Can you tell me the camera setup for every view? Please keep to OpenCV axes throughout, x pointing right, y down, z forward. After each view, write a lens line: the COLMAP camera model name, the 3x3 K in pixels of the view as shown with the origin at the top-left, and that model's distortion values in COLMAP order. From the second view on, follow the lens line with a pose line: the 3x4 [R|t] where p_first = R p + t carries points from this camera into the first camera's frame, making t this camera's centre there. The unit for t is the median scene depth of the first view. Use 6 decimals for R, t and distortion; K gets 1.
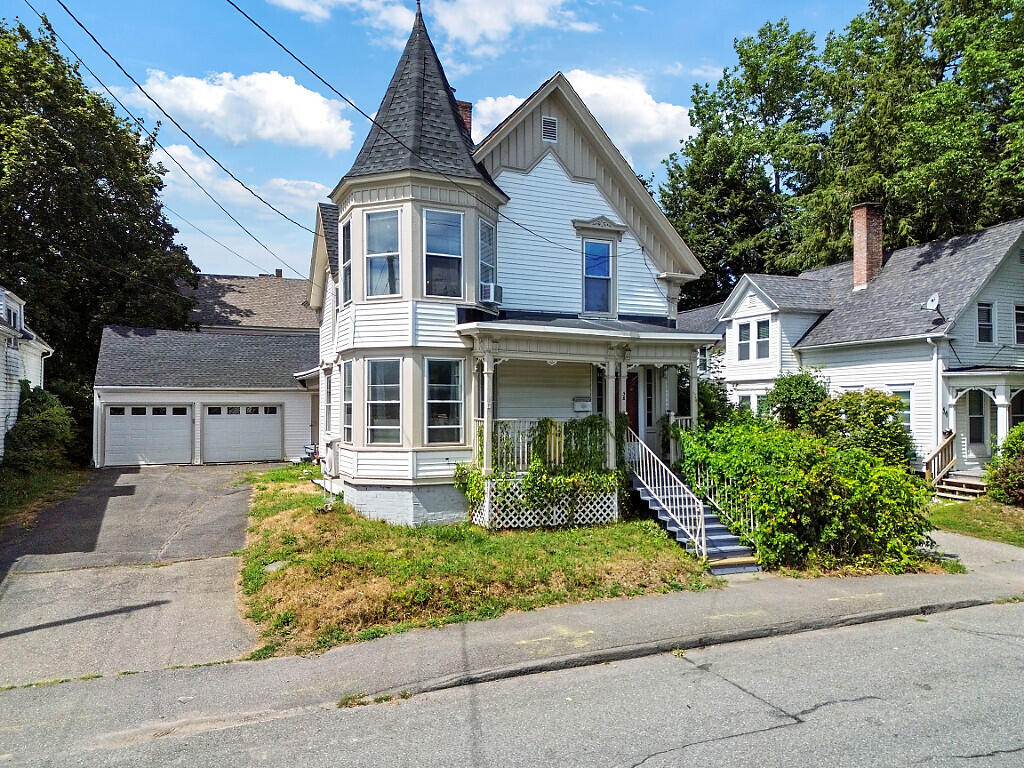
lens RADIAL K [[721.9, 0, 514.2], [0, 721.9, 392.5], [0, 0, 1]] dist [0.075279, -0.065007]
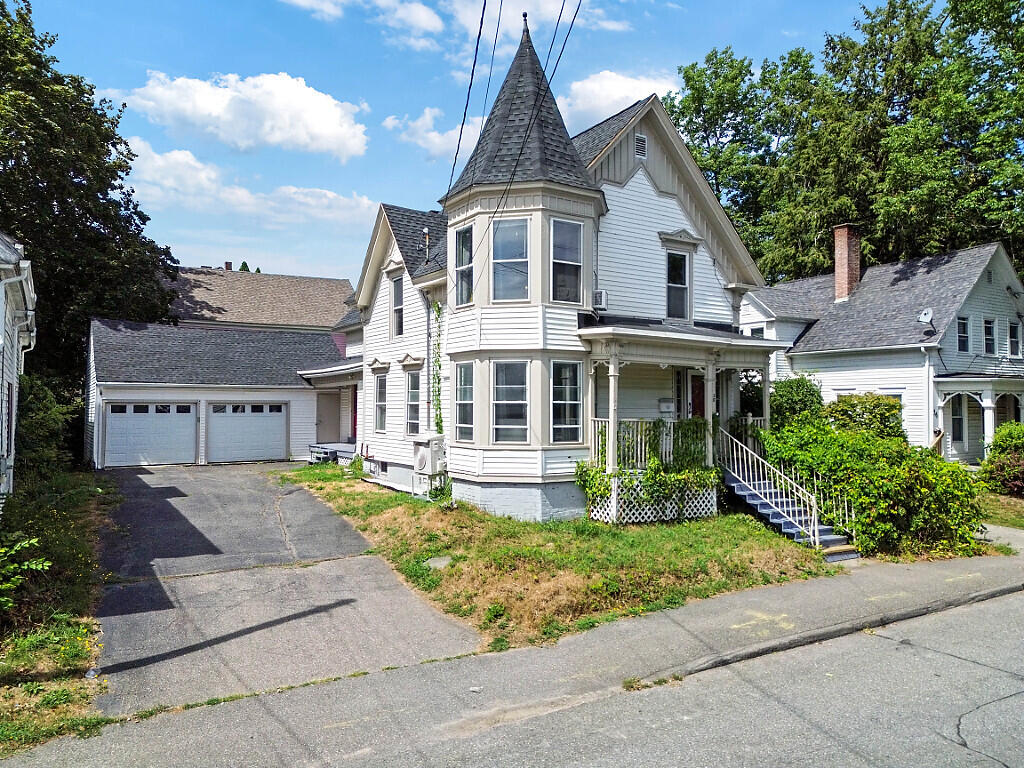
lens RADIAL K [[718.2, 0, 512.0], [0, 718.2, 384.0], [0, 0, 1]] dist [0.073352, -0.060989]
pose [[0.988904, 0.009384, 0.148257, -0.323588], [-0.008016, 0.999920, -0.009828, -0.003118], [-0.148337, 0.008530, 0.988900, -0.015905]]
